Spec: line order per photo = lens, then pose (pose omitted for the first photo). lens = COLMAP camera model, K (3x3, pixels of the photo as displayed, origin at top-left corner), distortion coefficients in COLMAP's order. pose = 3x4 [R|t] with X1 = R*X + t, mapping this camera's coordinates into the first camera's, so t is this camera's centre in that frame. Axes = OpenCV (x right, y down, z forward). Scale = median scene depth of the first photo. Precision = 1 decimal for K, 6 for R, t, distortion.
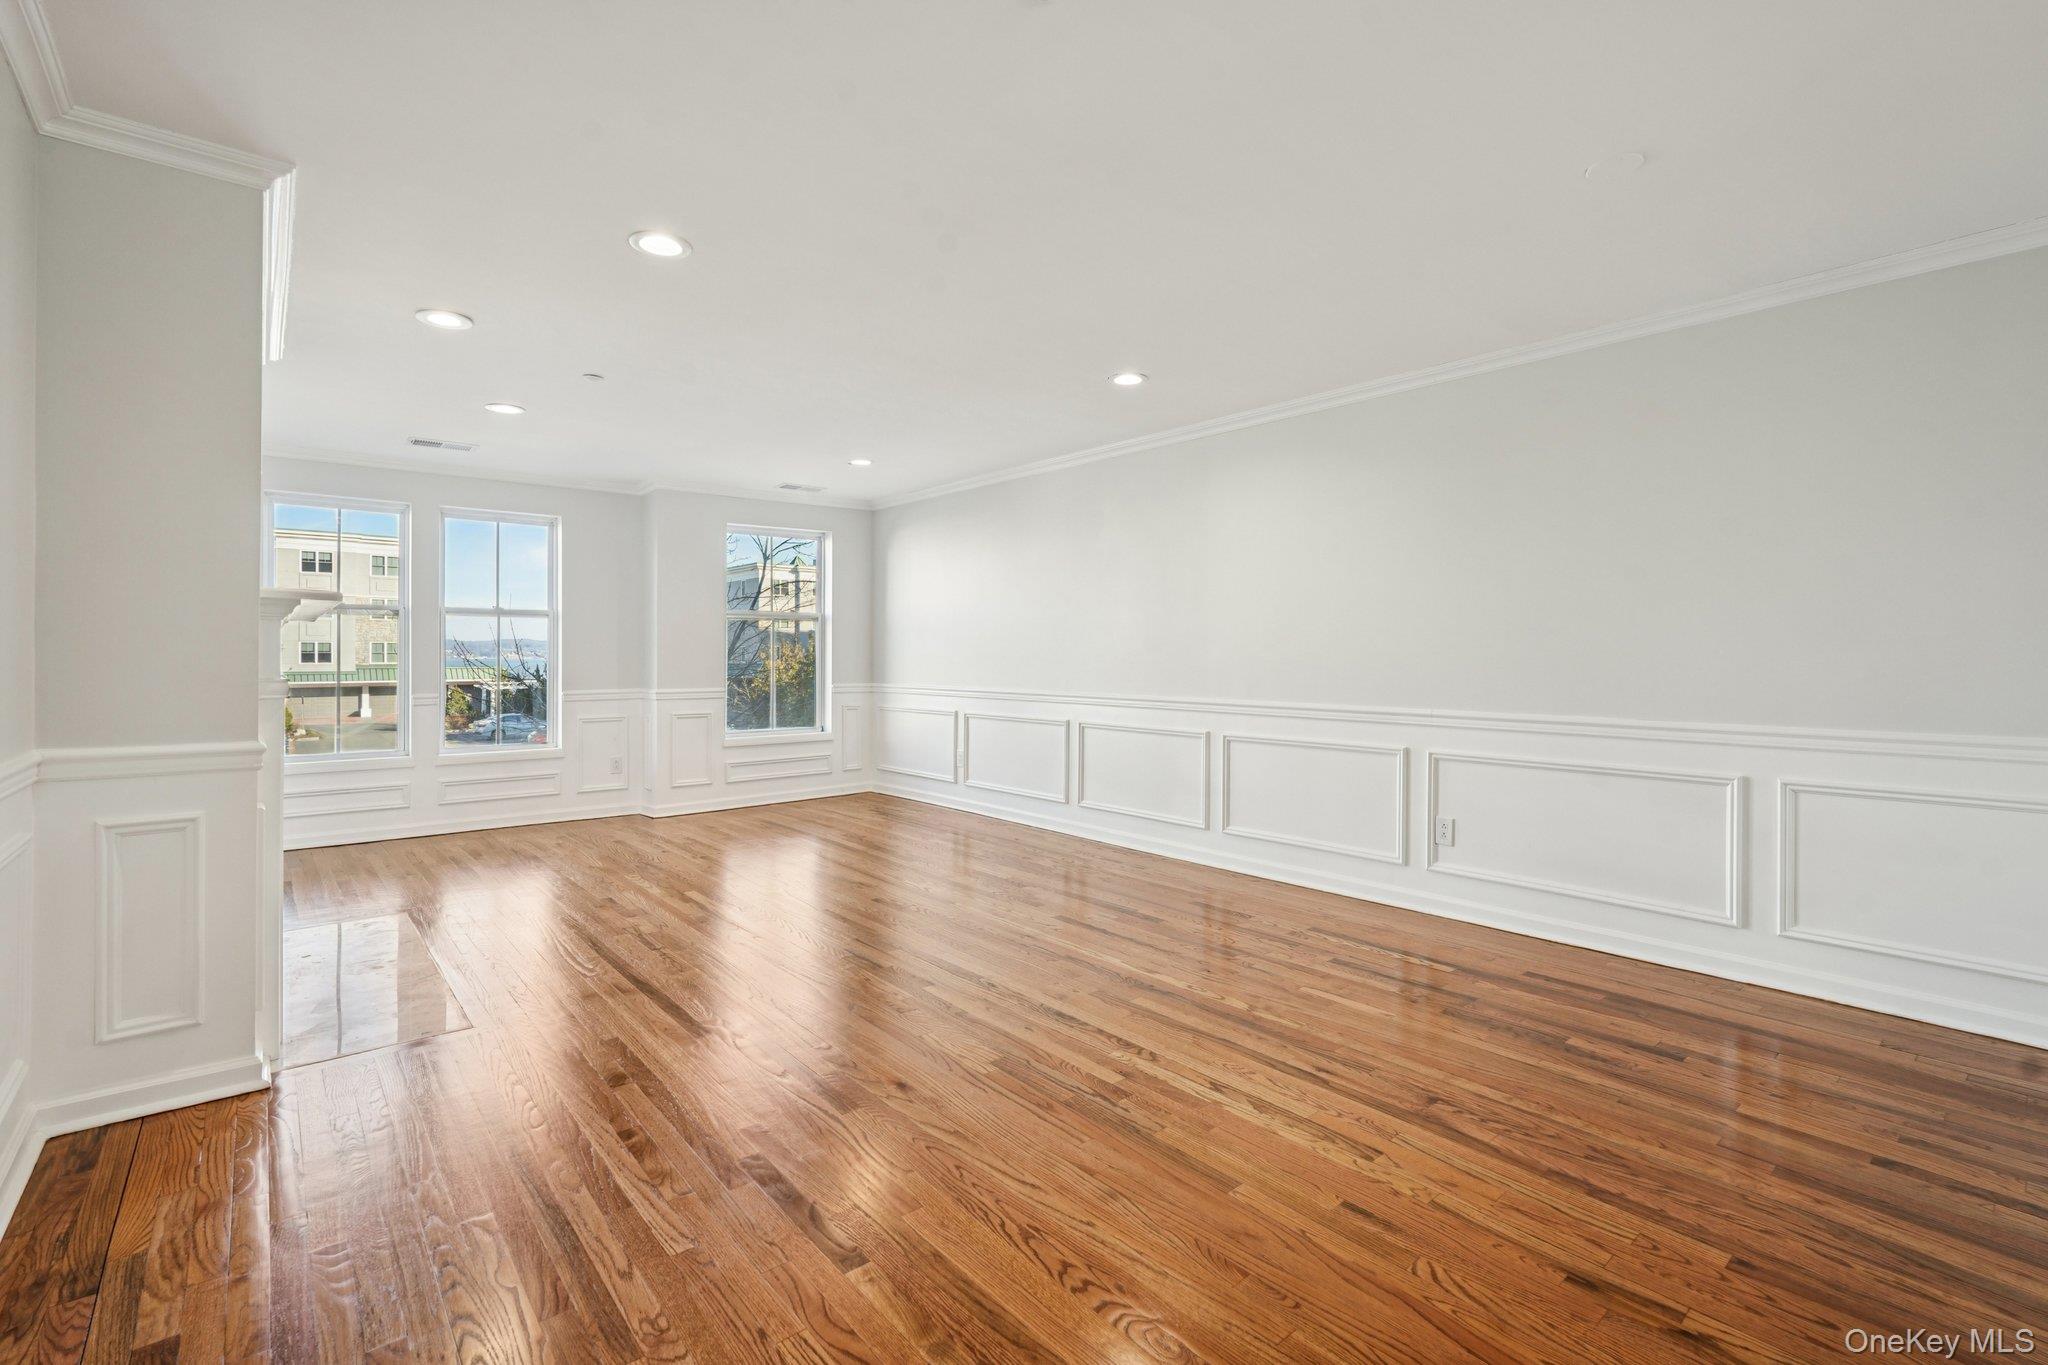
lens RADIAL K [[924.1, 0, 1030.9], [0, 924.1, 662.7], [0, 0, 1]] dist [-0.013860, 0.010029]
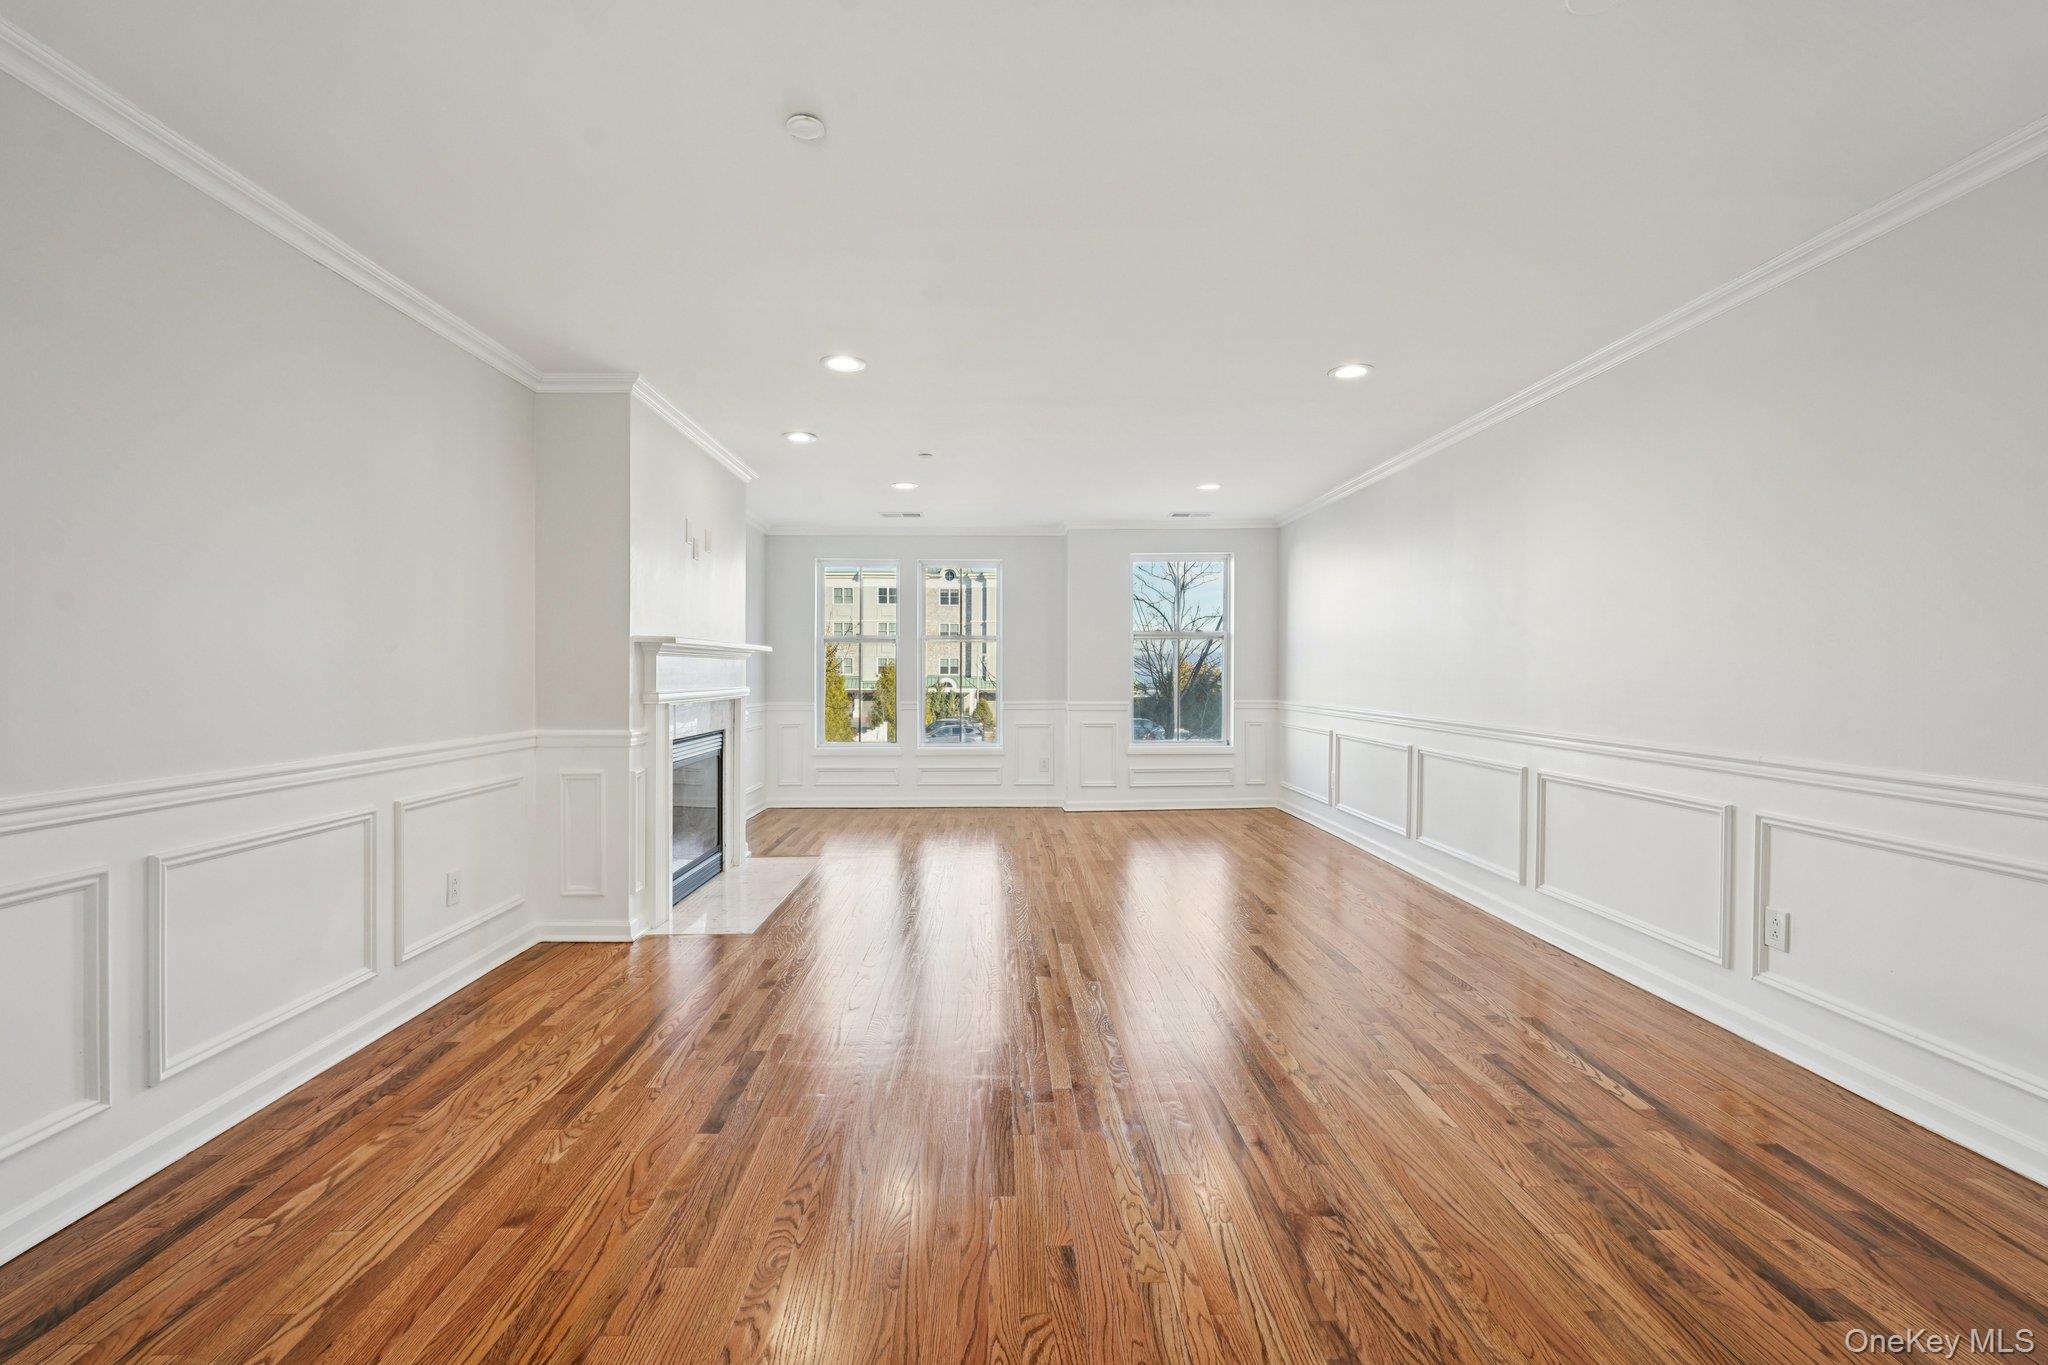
lens RADIAL K [[908.9, 0, 1024.0], [0, 908.9, 682.5], [0, 0, 1]] dist [-0.013107, 0.008508]
pose [[0.782850, 0.008679, -0.622150, 0.293582], [-0.003351, 0.999947, 0.009733, -0.006690], [0.622202, -0.005535, 0.782837, 0.072676]]
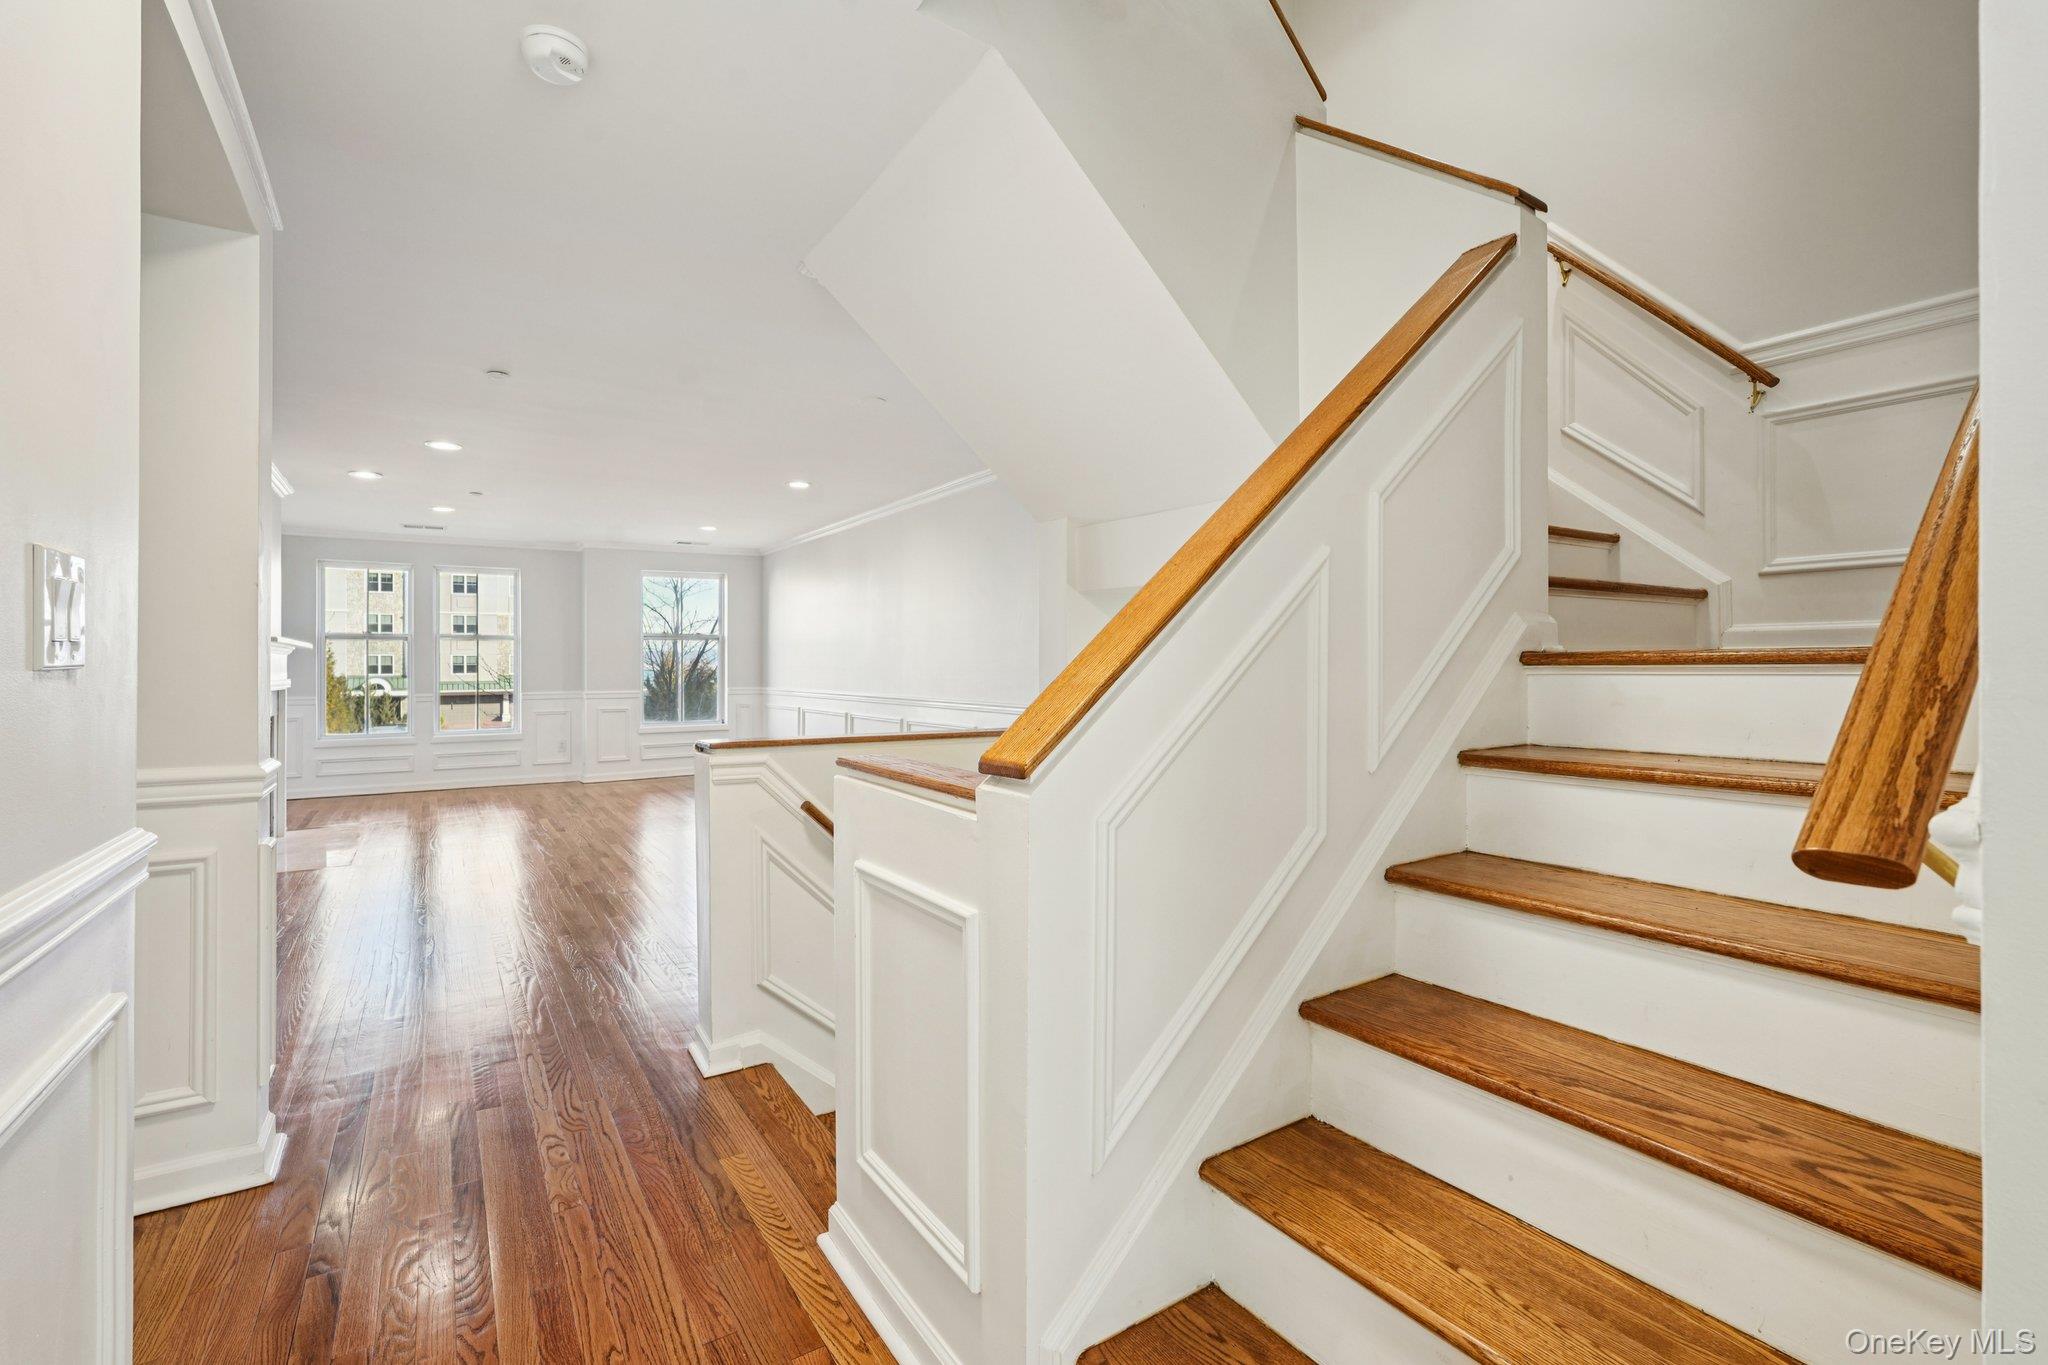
lens RADIAL K [[924.1, 0, 1030.9], [0, 924.1, 662.7], [0, 0, 1]] dist [-0.013860, 0.010029]
pose [[0.992097, -0.004064, -0.125405, 0.483075], [0.002779, 0.999942, -0.010414, 0.002532], [0.125441, 0.009984, 0.992051, -0.330073]]
